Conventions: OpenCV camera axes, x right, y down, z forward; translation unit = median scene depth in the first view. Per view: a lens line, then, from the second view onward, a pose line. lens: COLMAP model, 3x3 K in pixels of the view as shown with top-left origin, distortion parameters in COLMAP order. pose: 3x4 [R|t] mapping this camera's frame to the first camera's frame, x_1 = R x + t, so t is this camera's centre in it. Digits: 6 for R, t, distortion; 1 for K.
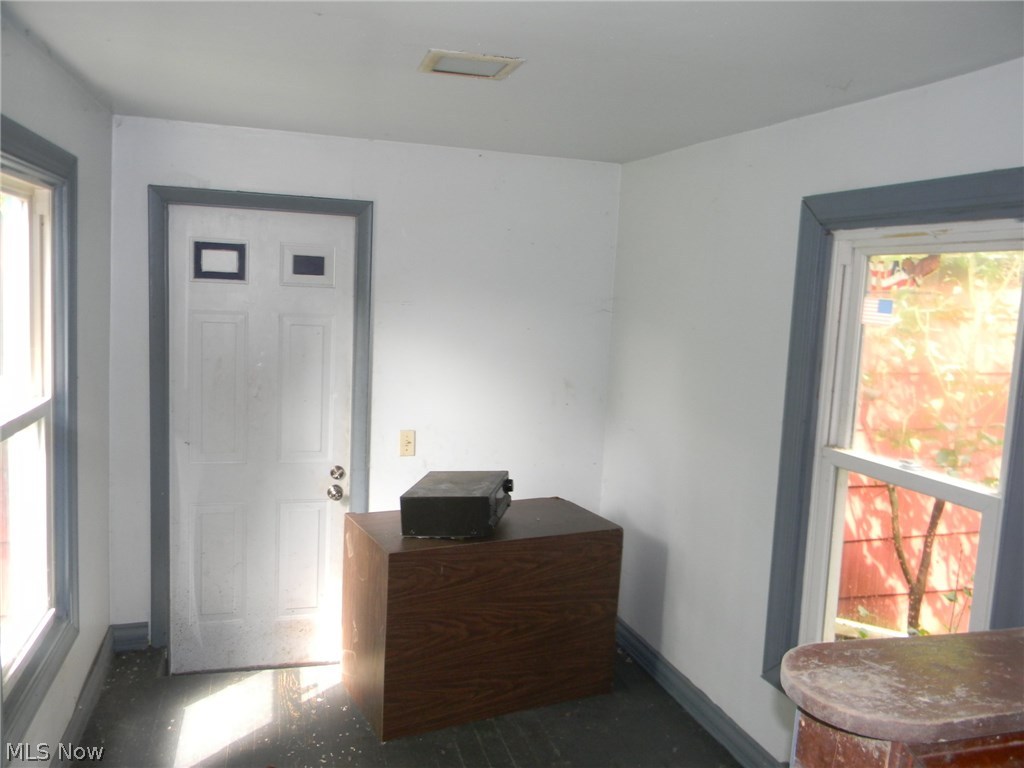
lens RADIAL K [[844.5, 0, 512.0], [0, 844.5, 385.8], [0, 0, 1]] dist [0.003920, -0.001186]
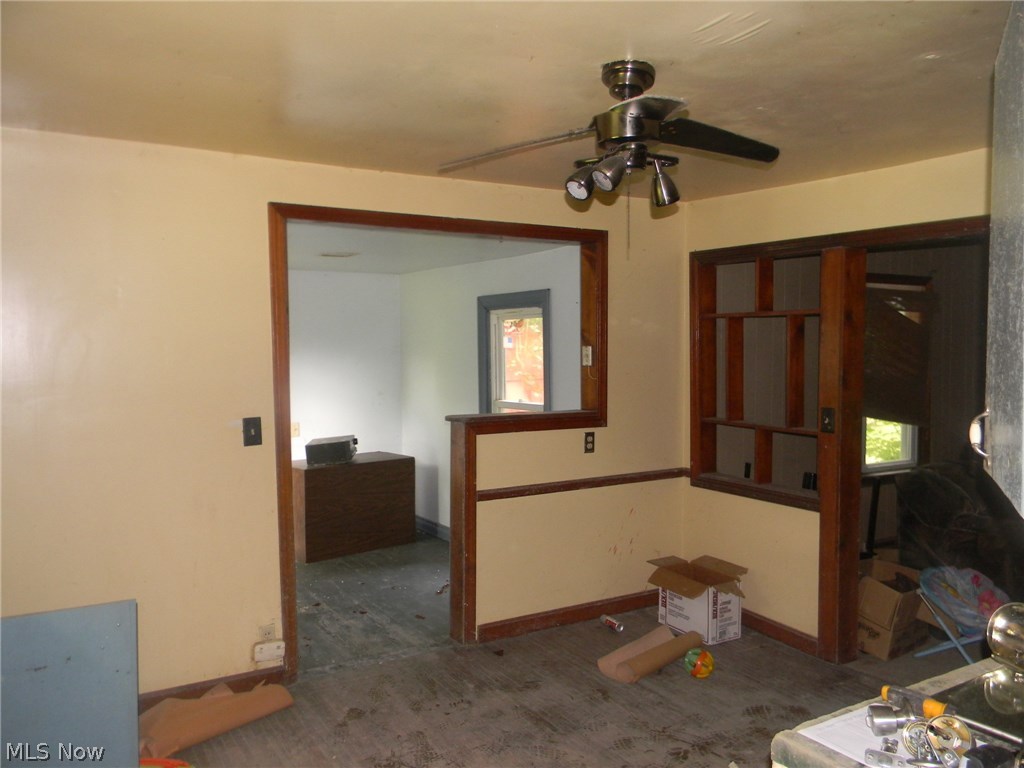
lens RADIAL K [[844.5, 0, 514.6], [0, 844.5, 386.5], [0, 0, 1]] dist [0.003920, -0.001186]
pose [[0.964896, -0.069182, 0.253356, -0.176075], [0.085559, 0.994858, -0.054191, 0.166510], [-0.248304, 0.073965, 0.965854, -1.308439]]
